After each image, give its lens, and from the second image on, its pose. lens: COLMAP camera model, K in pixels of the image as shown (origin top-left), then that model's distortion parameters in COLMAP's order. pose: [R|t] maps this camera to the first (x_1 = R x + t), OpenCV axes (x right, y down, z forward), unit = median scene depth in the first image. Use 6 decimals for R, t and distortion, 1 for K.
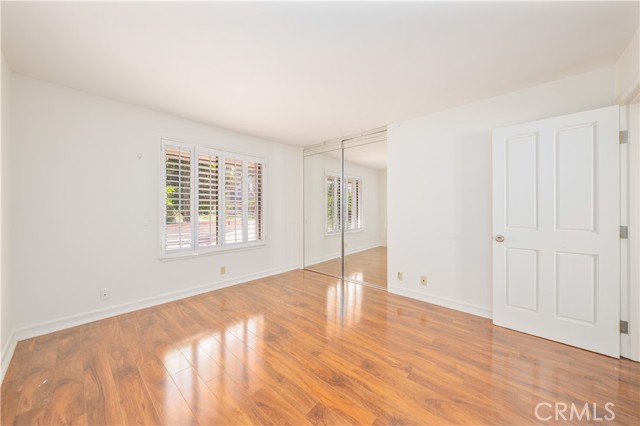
lens RADIAL K [[220.2, 0, 320.9], [0, 220.2, 214.1], [0, 0, 1]] dist [-0.000412, -0.000027]
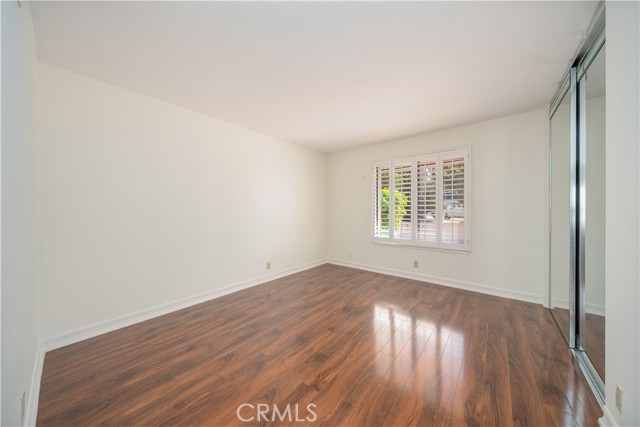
lens RADIAL K [[220.2, 0, 322.1], [0, 220.2, 211.5], [0, 0, 1]] dist [-0.000412, -0.000027]
pose [[0.051246, 0.004727, -0.998675, 0.796356], [-0.018445, 0.999823, 0.003786, -0.002235], [0.998516, 0.018227, 0.051324, 0.603930]]
